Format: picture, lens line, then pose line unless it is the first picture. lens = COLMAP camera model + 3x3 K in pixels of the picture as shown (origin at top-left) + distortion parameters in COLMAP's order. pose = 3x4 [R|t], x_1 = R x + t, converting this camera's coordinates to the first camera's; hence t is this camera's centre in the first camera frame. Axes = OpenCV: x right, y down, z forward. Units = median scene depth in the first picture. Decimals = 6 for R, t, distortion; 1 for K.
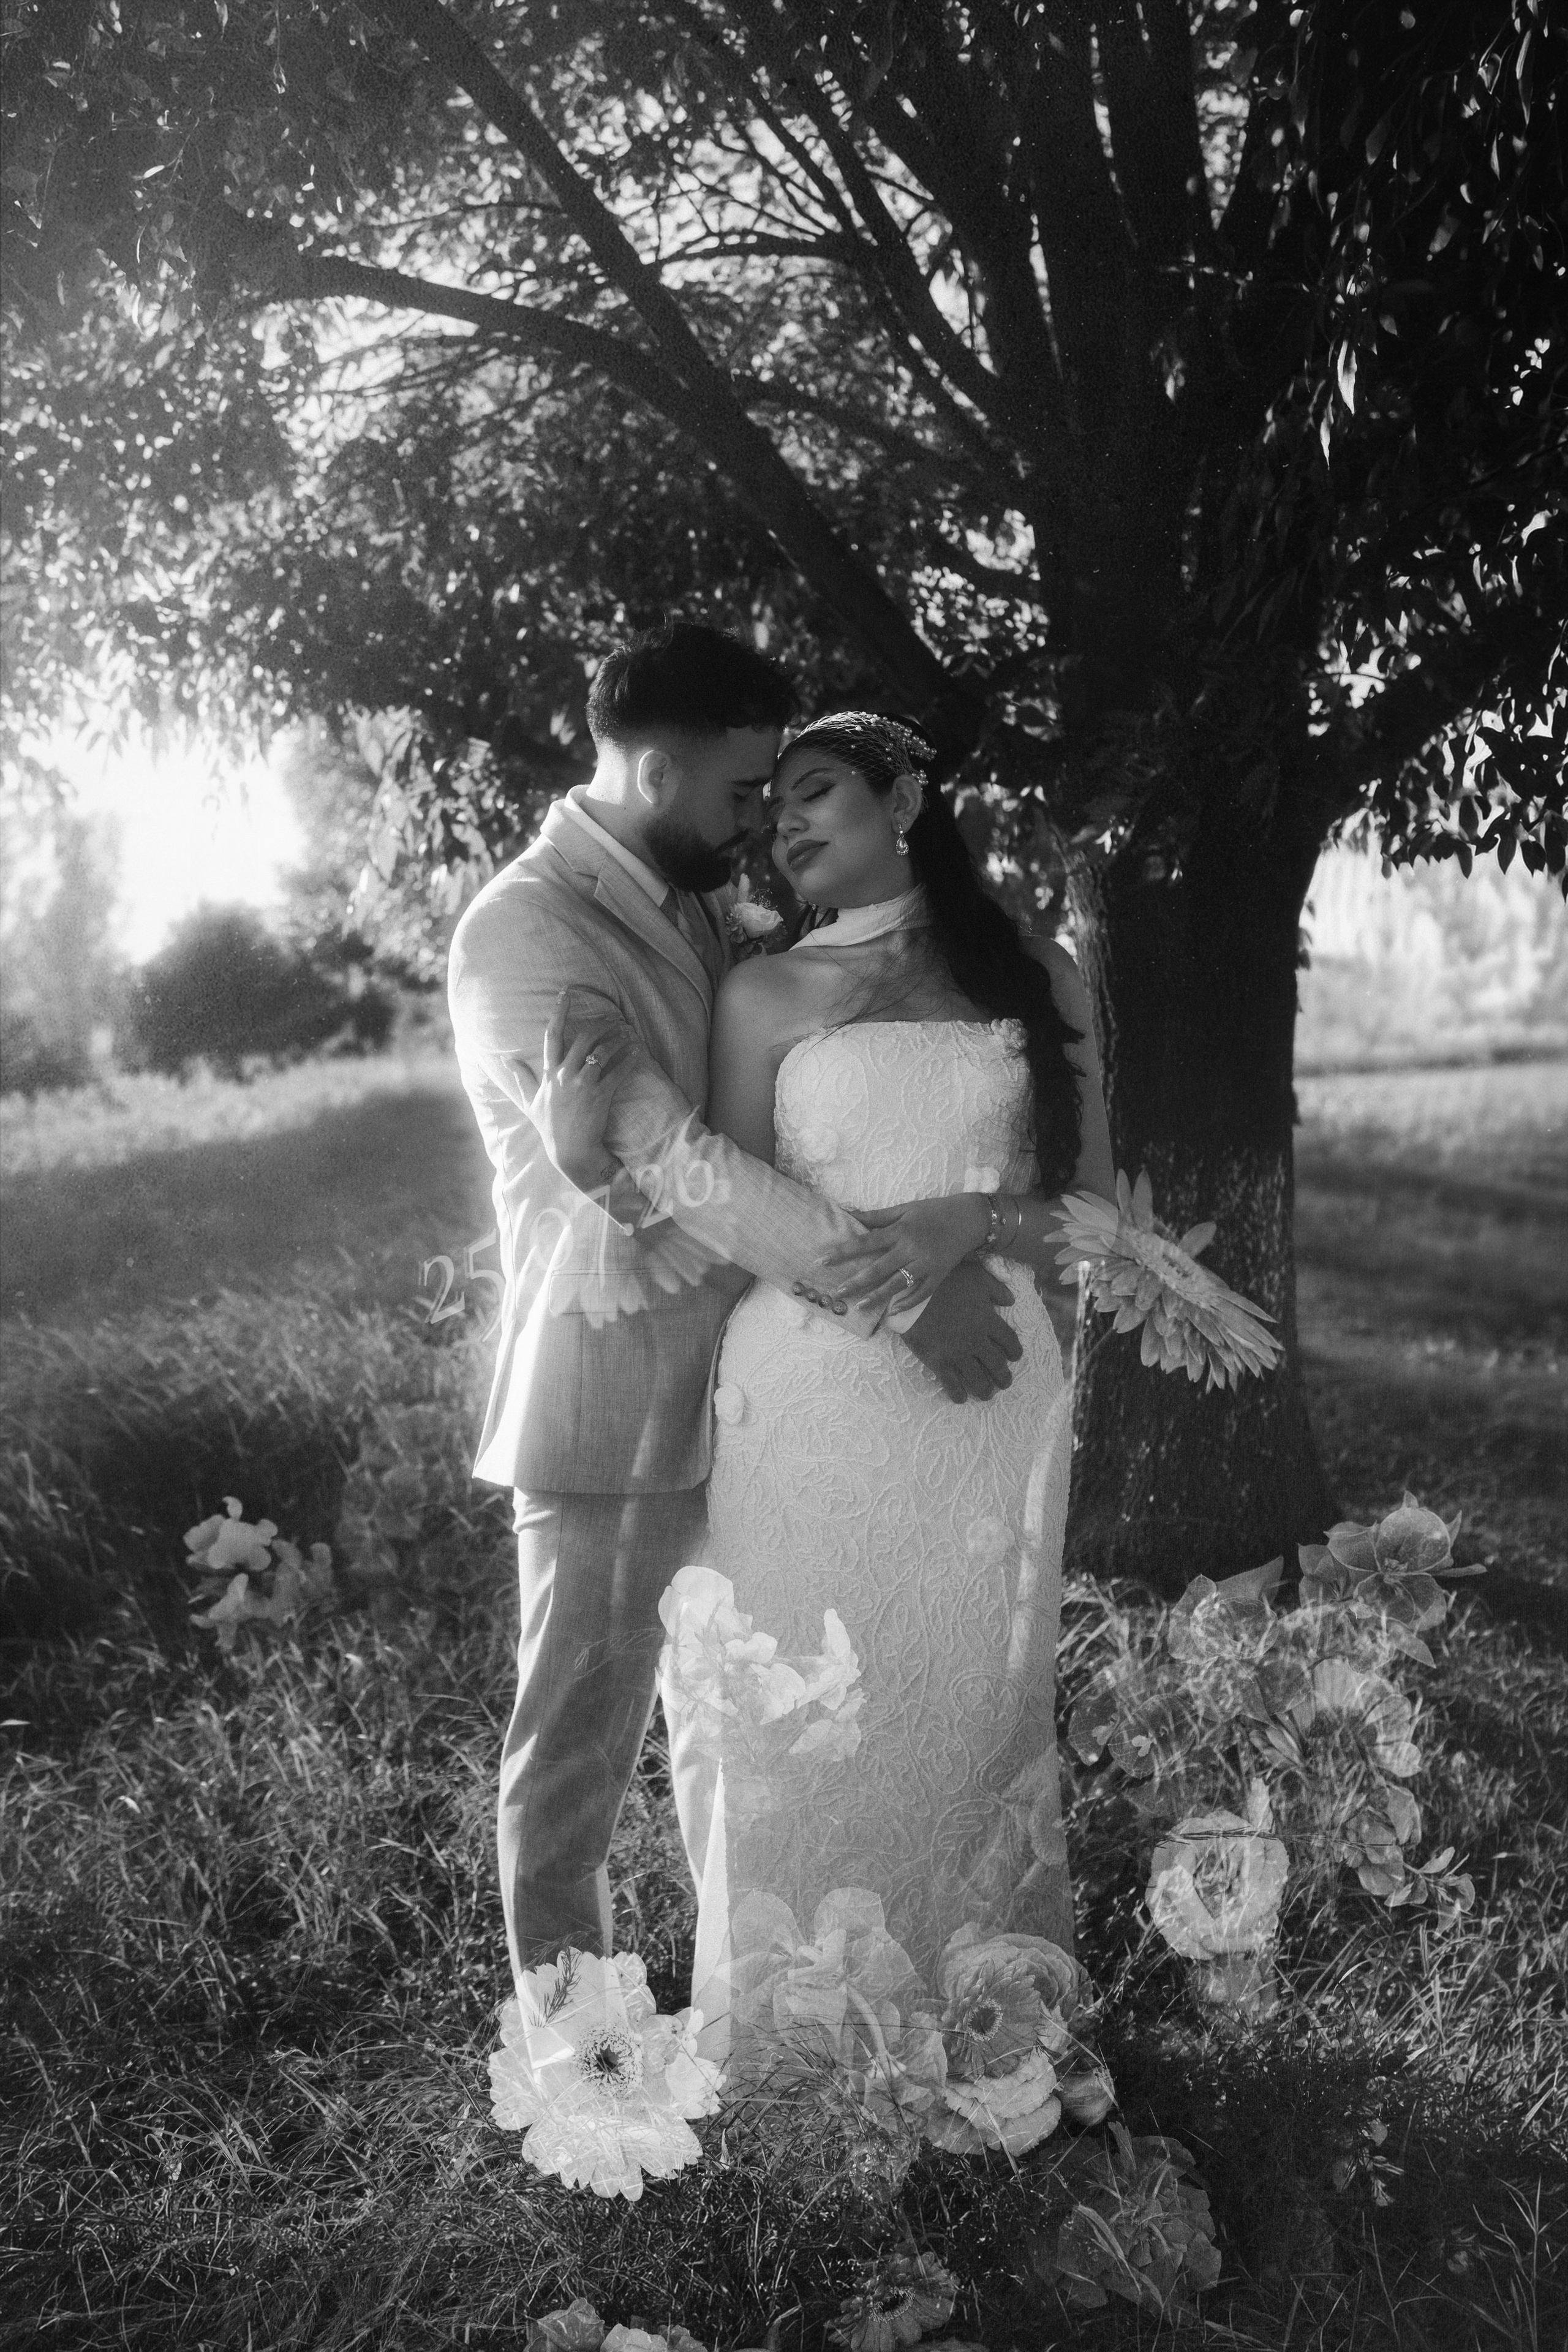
lens RADIAL K [[2976.7, 0, 773.2], [0, 2976.7, 1181.3], [0, 0, 1]] dist [0.007074, 0.000000]
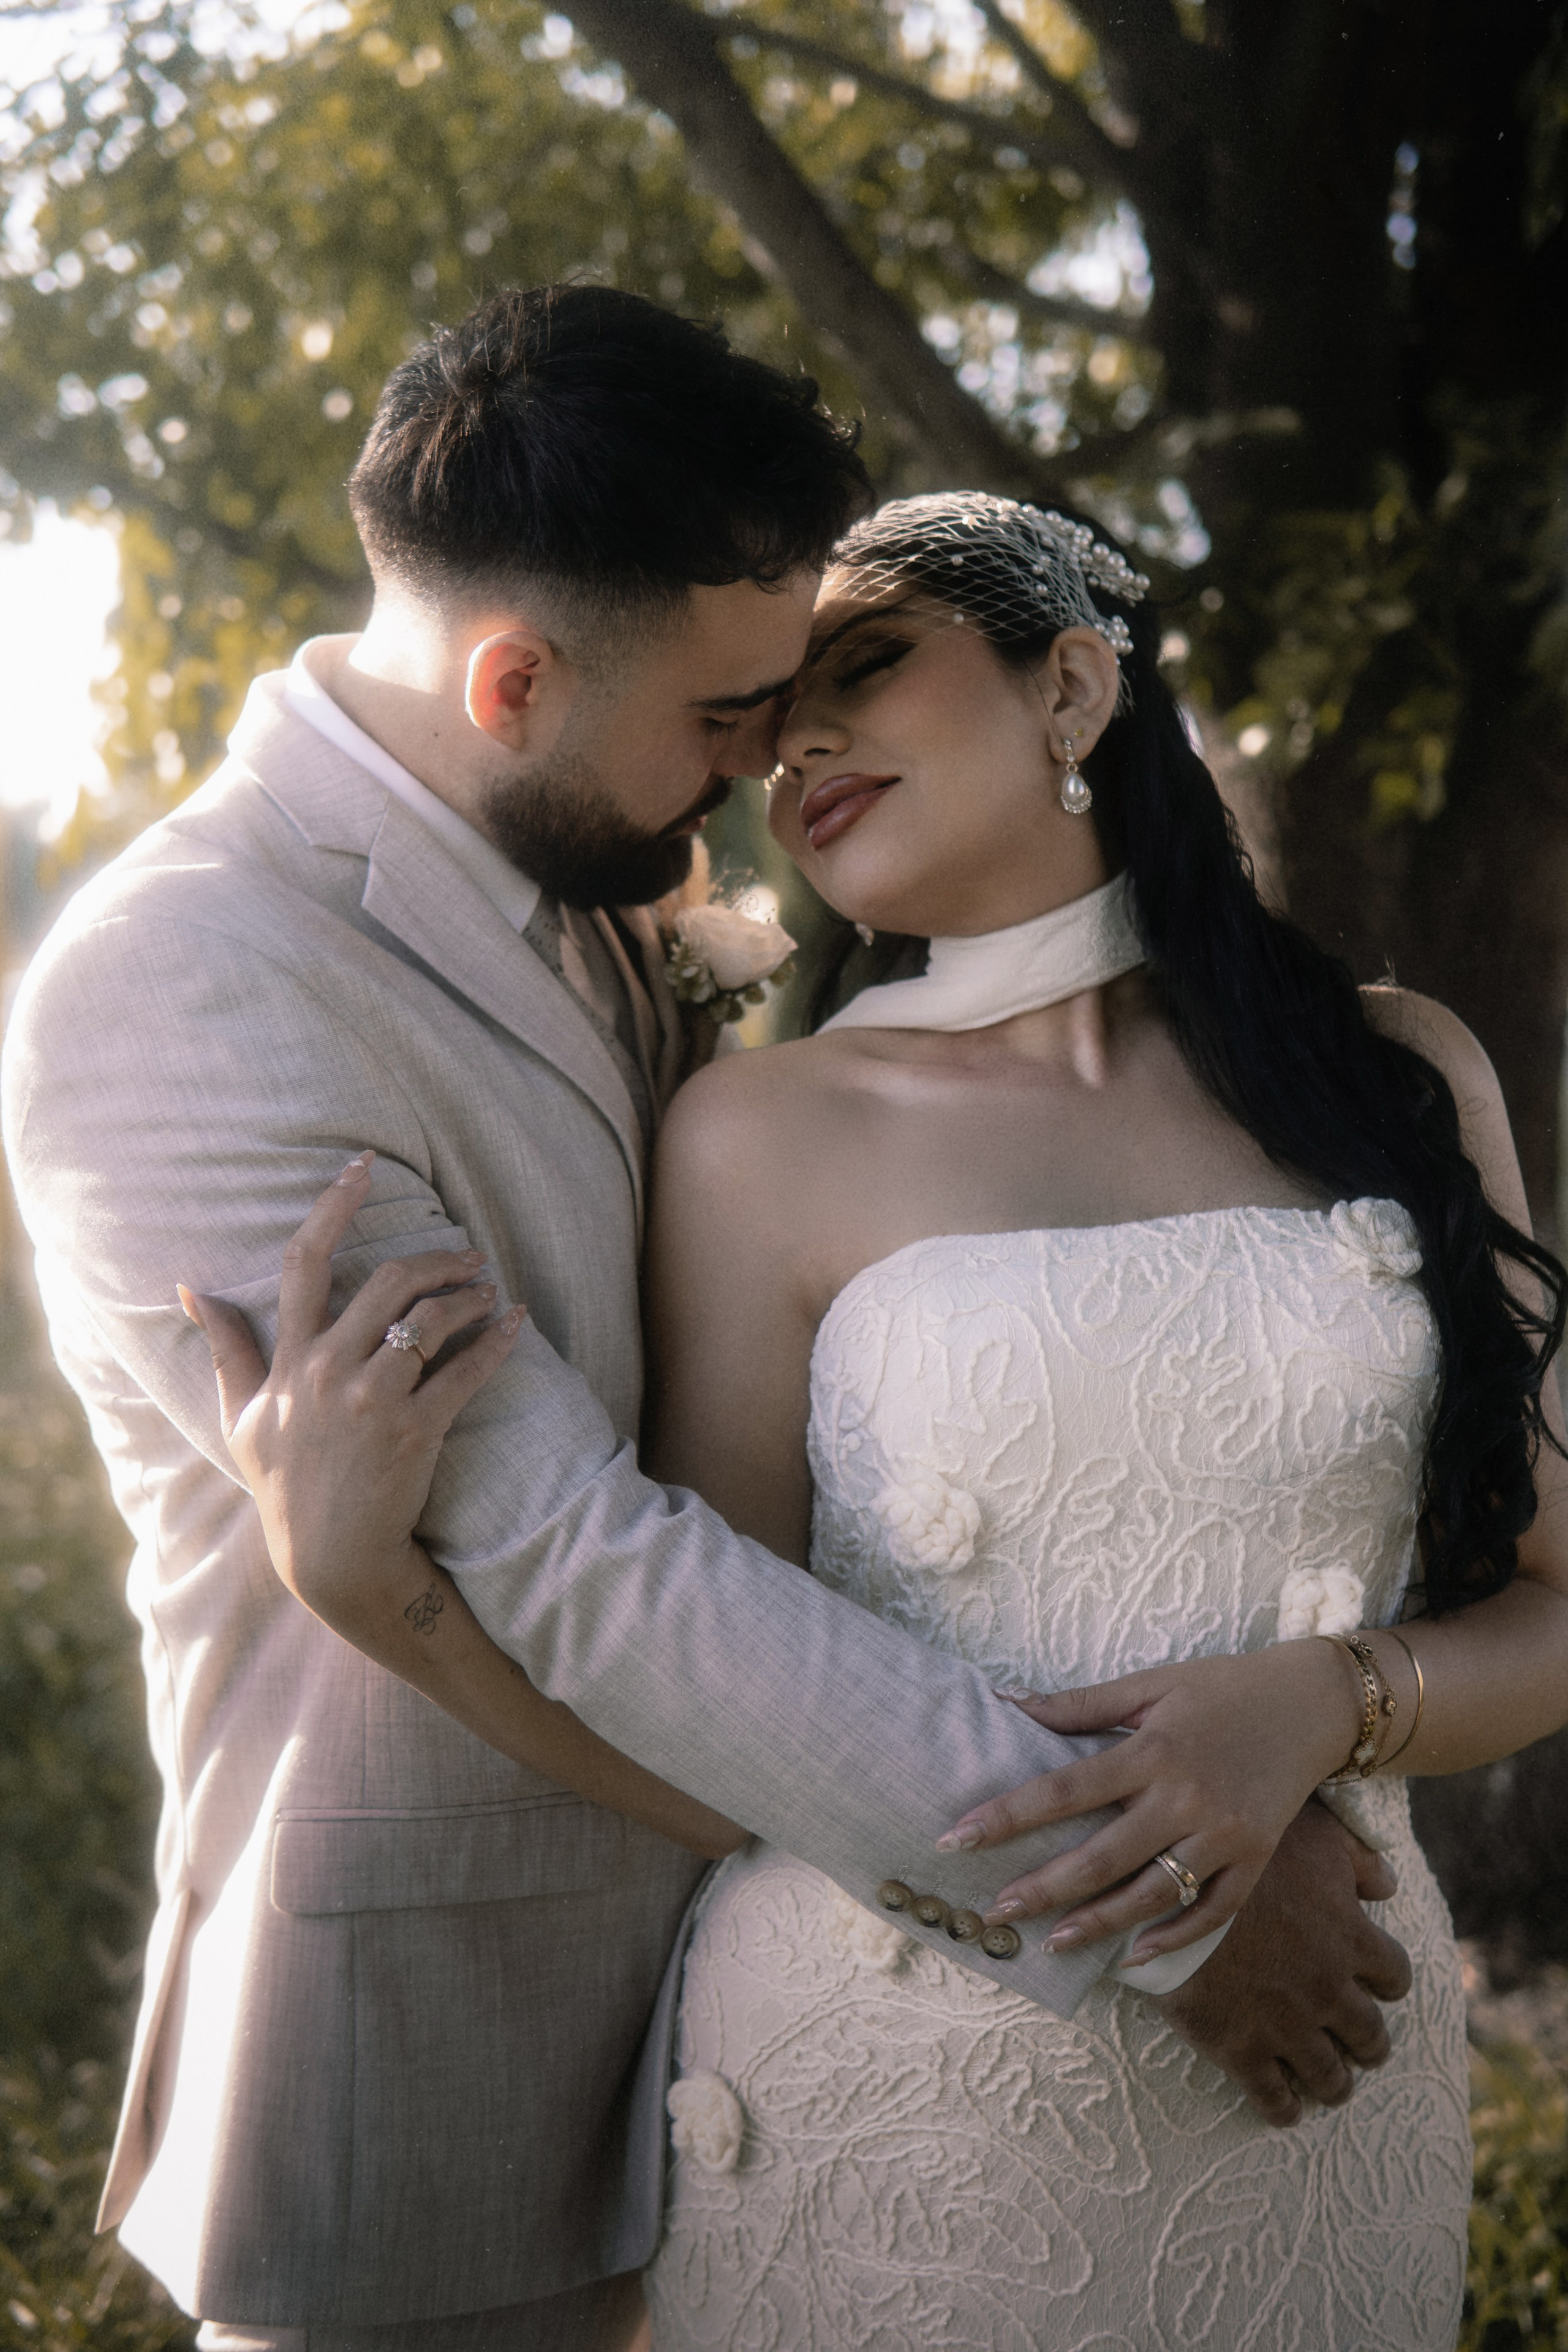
lens RADIAL K [[2976.7, 0, 791.9], [0, 2976.7, 1178.0], [0, 0, 1]] dist [0.007074, 0.000000]
pose [[0.996675, -0.010866, 0.080748, -0.045373], [0.010712, 0.999940, 0.002338, -0.075865], [-0.080769, -0.001465, 0.996732, 0.753035]]
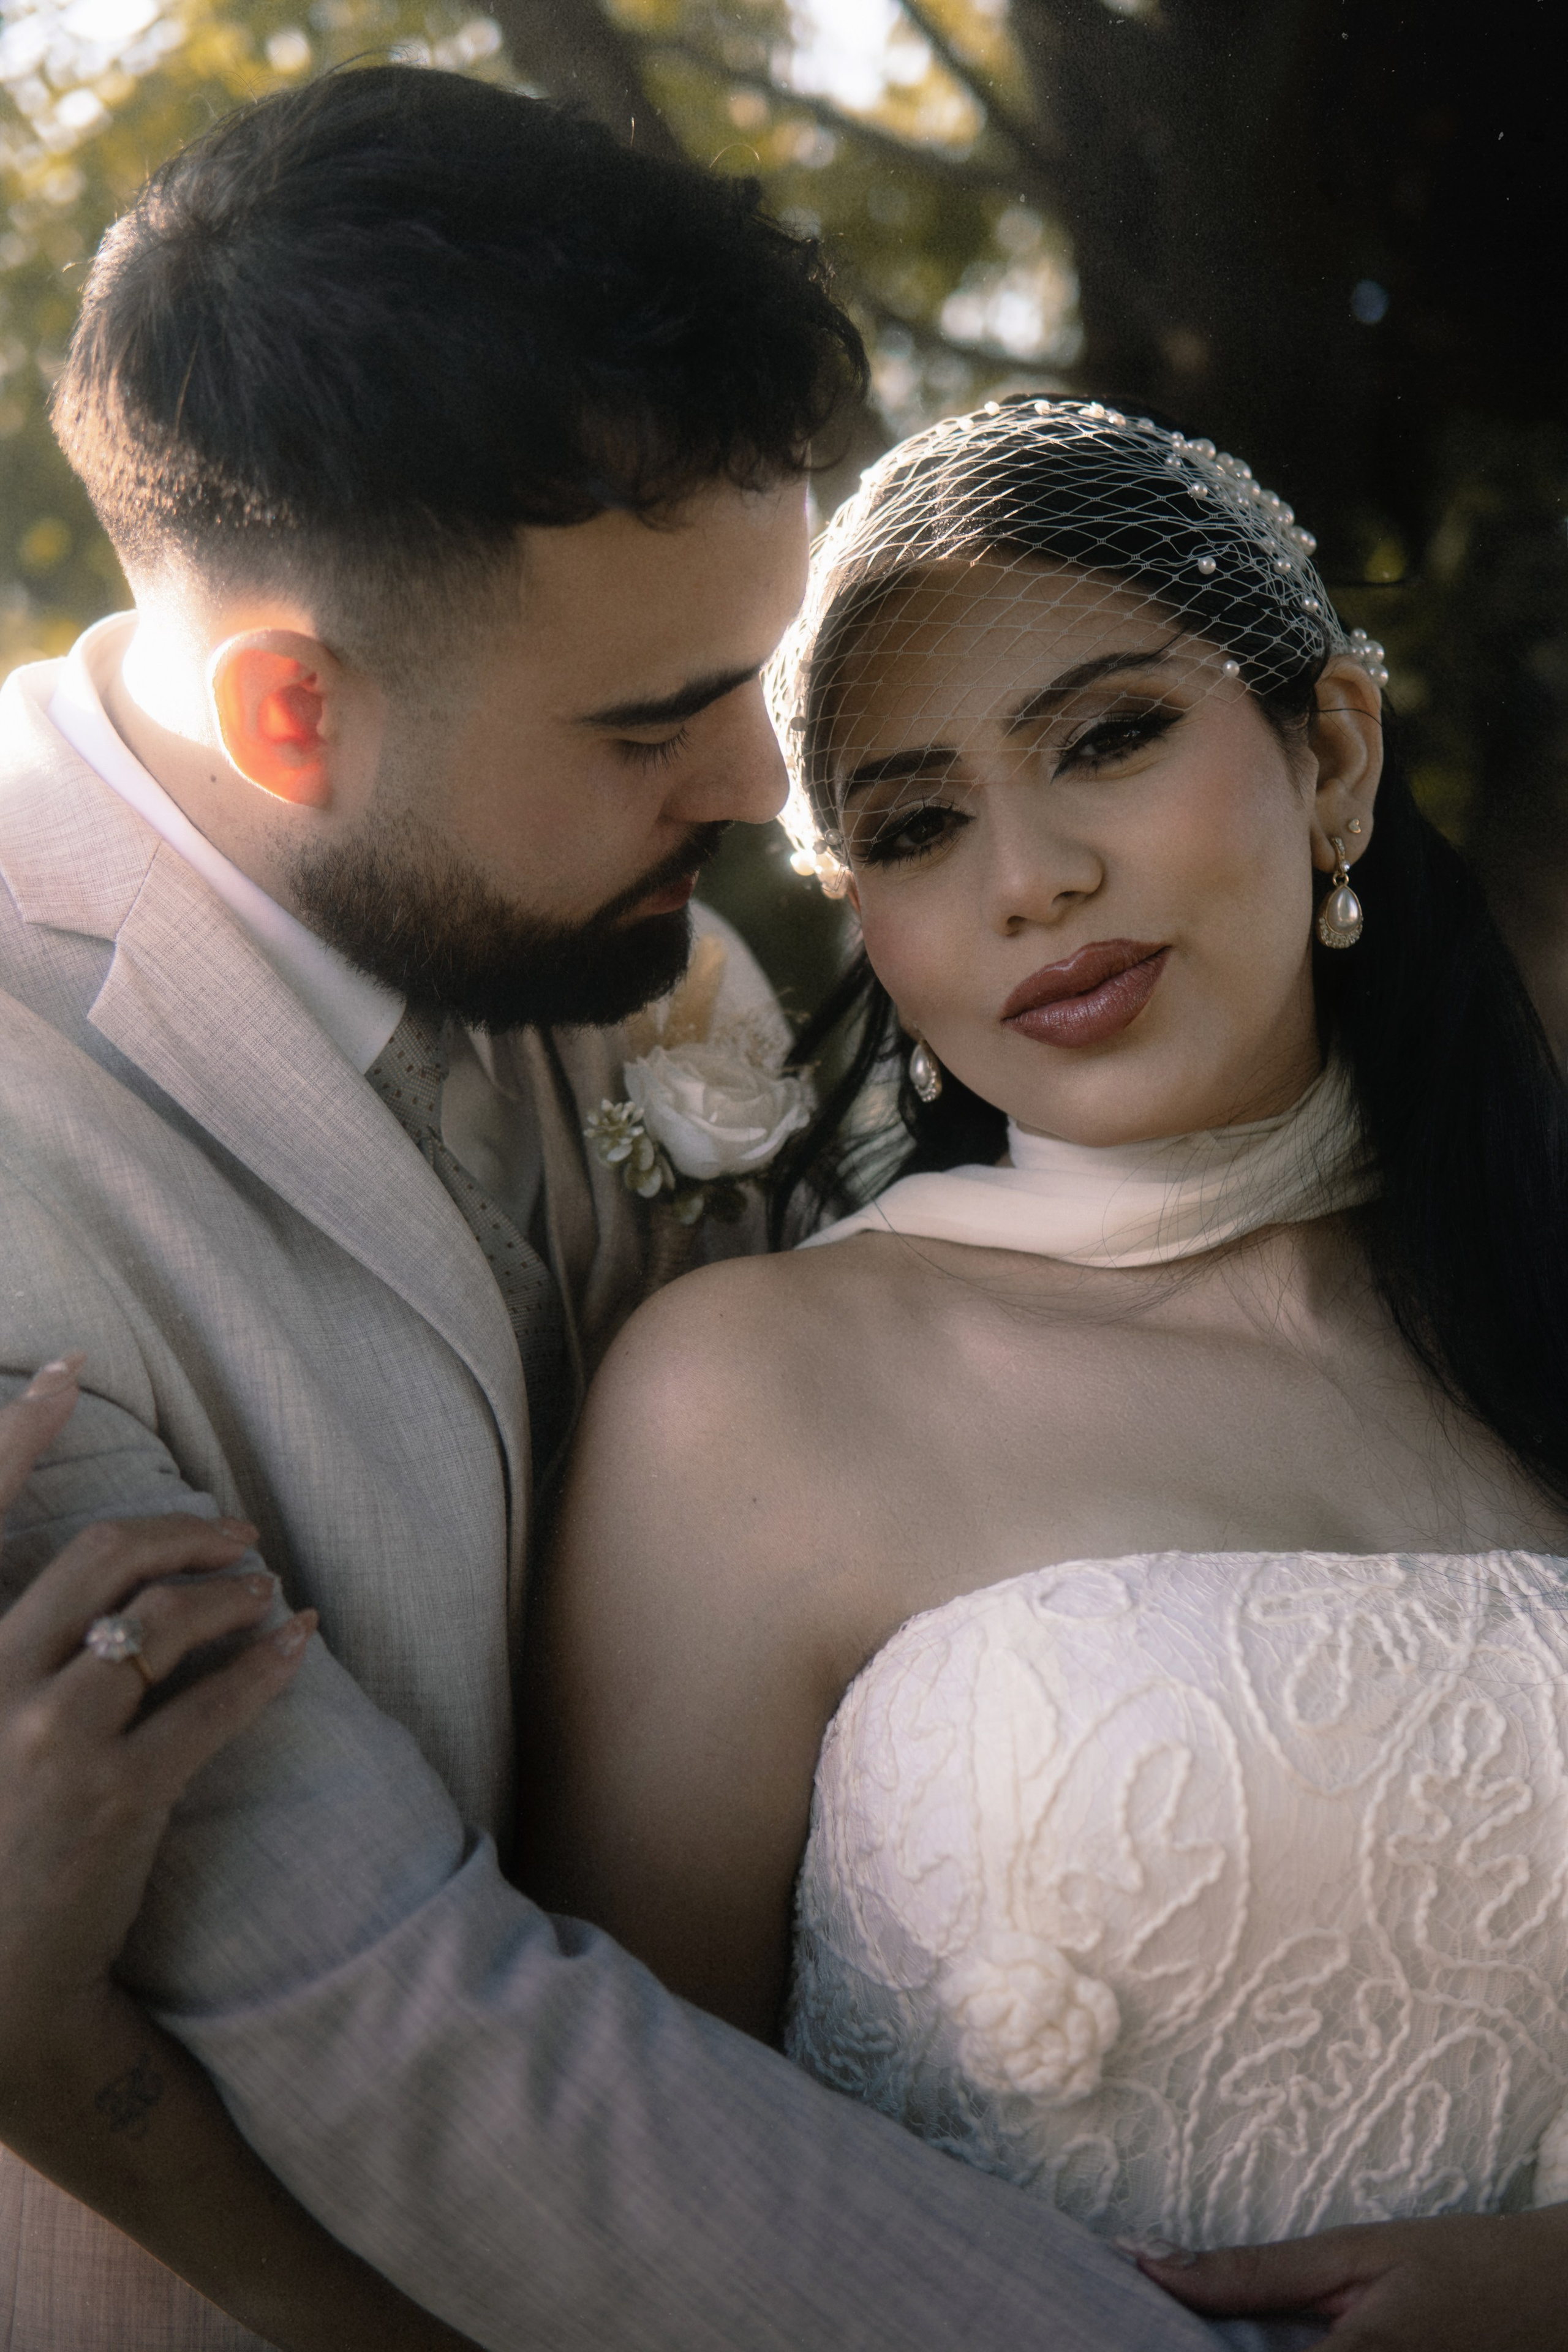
lens RADIAL K [[2976.7, 0, 788.6], [0, 2976.7, 1176.8], [0, 0, 1]] dist [0.007074, 0.000000]
pose [[0.969957, 0.060975, 0.235512, -0.086534], [-0.045643, 0.996501, -0.070021, -0.082895], [-0.238957, 0.057168, 0.969346, 0.938951]]
